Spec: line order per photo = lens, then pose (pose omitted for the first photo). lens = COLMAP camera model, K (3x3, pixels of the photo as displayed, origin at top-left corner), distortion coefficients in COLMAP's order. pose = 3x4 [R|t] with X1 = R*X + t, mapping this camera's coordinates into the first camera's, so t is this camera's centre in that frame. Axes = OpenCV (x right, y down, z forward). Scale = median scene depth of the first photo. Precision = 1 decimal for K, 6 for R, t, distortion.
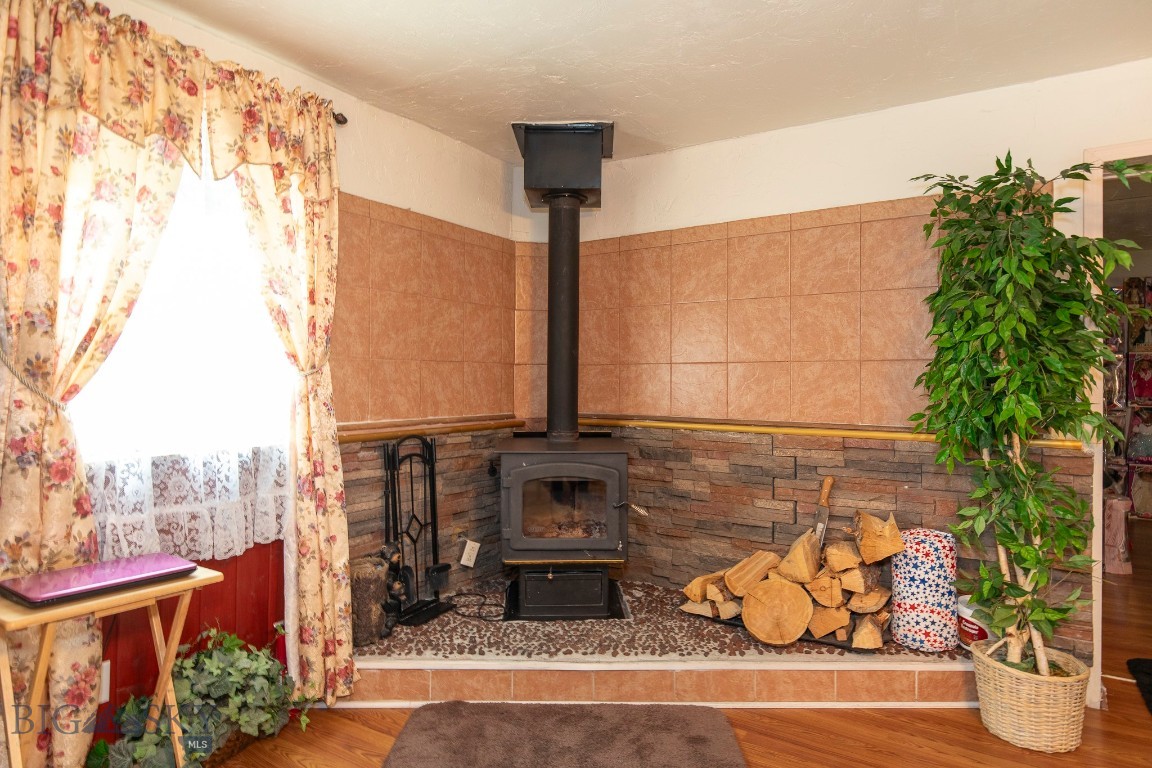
lens RADIAL K [[673.5, 0, 578.0], [0, 673.5, 380.8], [0, 0, 1]] dist [-0.000049, -0.000839]
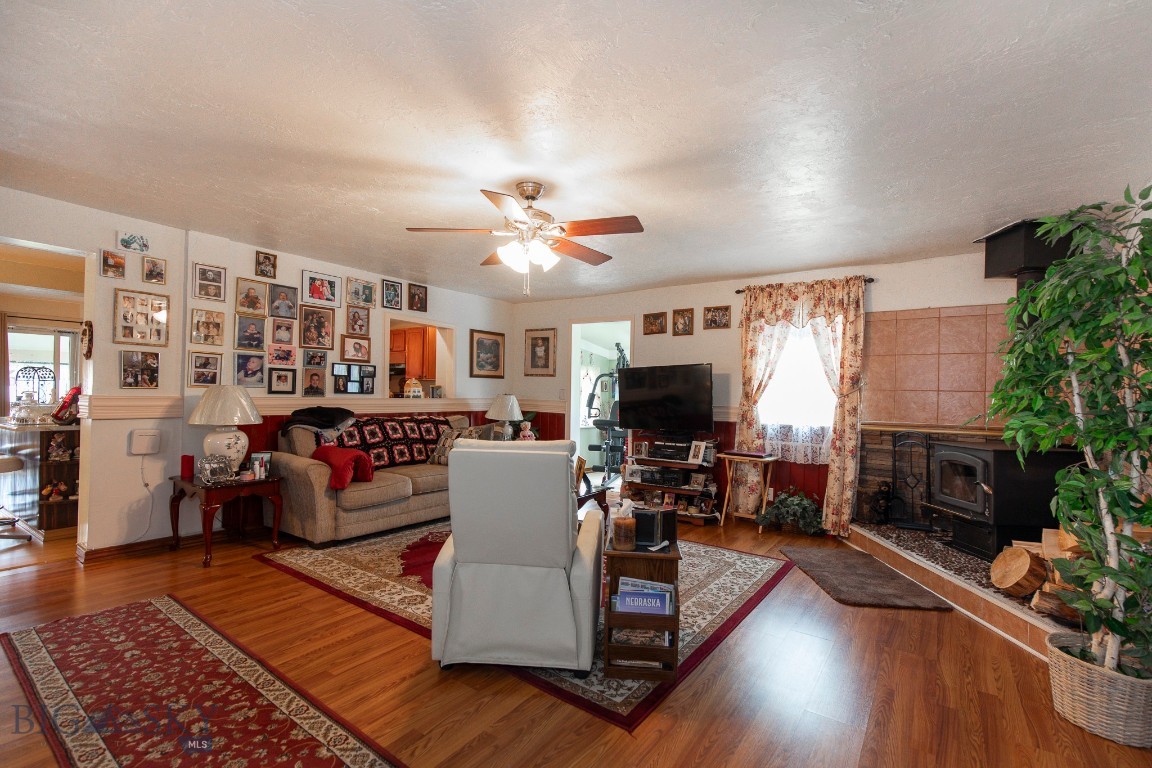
lens RADIAL K [[513.8, 0, 580.3], [0, 513.8, 390.9], [0, 0, 1]] dist [0.003315, -0.001042]
pose [[-0.046538, -0.017363, -0.998766, 1.341946], [-0.024770, 0.999562, -0.016223, 0.017627], [0.998609, 0.023984, -0.046948, 0.155436]]
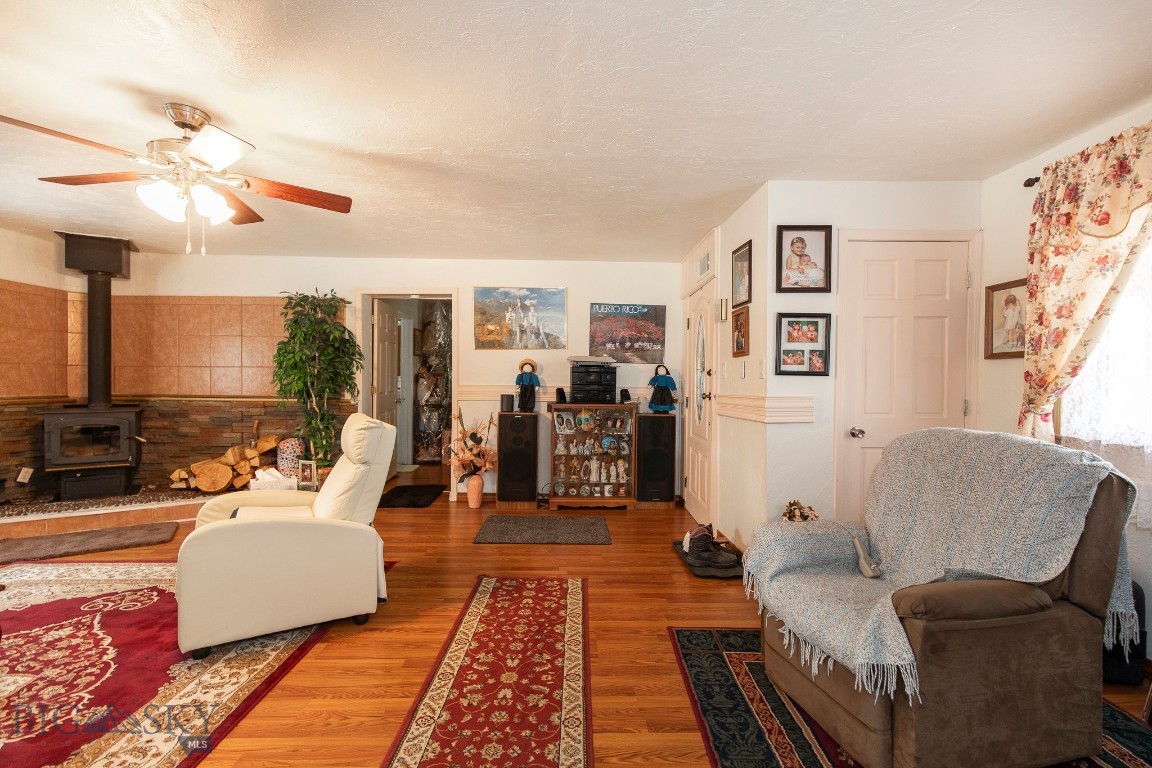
lens RADIAL K [[519.6, 0, 581.1], [0, 519.6, 387.5], [0, 0, 1]] dist [0.009414, -0.001263]
pose [[0.827742, -0.003953, 0.561095, 0.320495], [-0.004976, 0.999884, 0.014386, 0.007649], [-0.561087, -0.014700, 0.827626, -1.093088]]
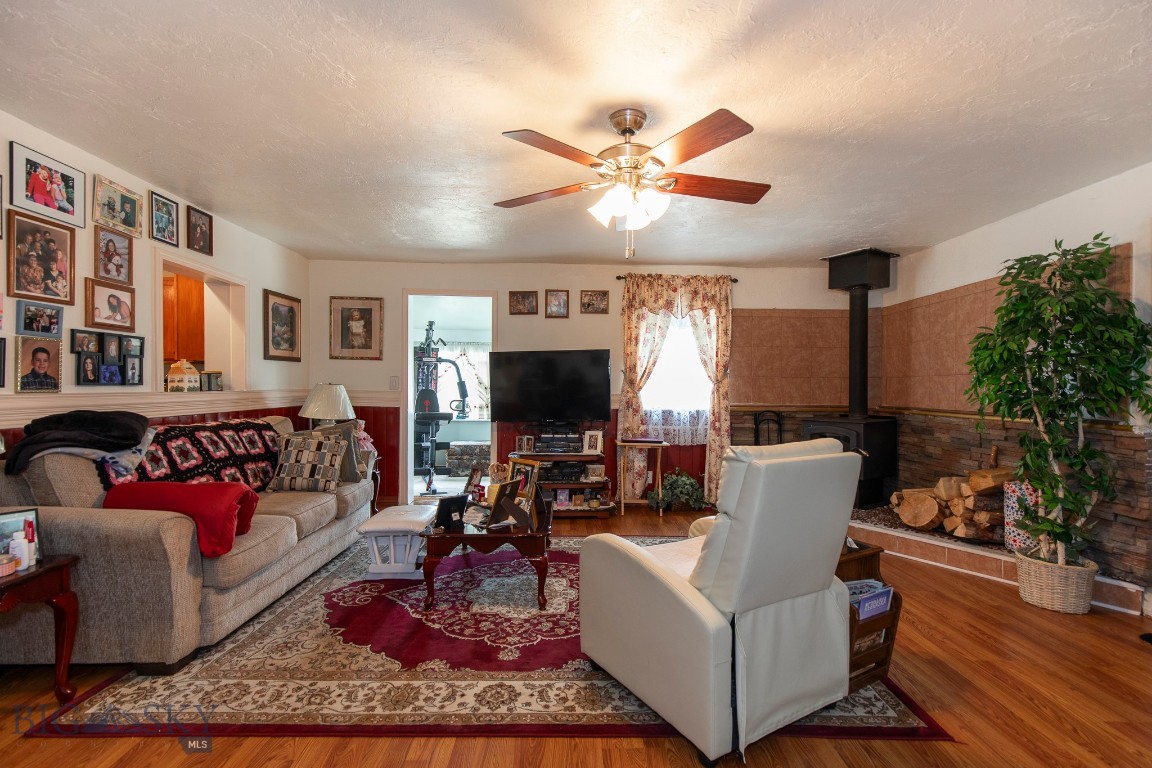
lens RADIAL K [[527.0, 0, 575.4], [0, 527.0, 390.4], [0, 0, 1]] dist [0.008092, -0.001226]
pose [[0.551441, 0.002913, -0.834209, 0.945880], [-0.007146, 0.999974, -0.001232, 0.021862], [0.834183, 0.006640, 0.551448, -0.557021]]
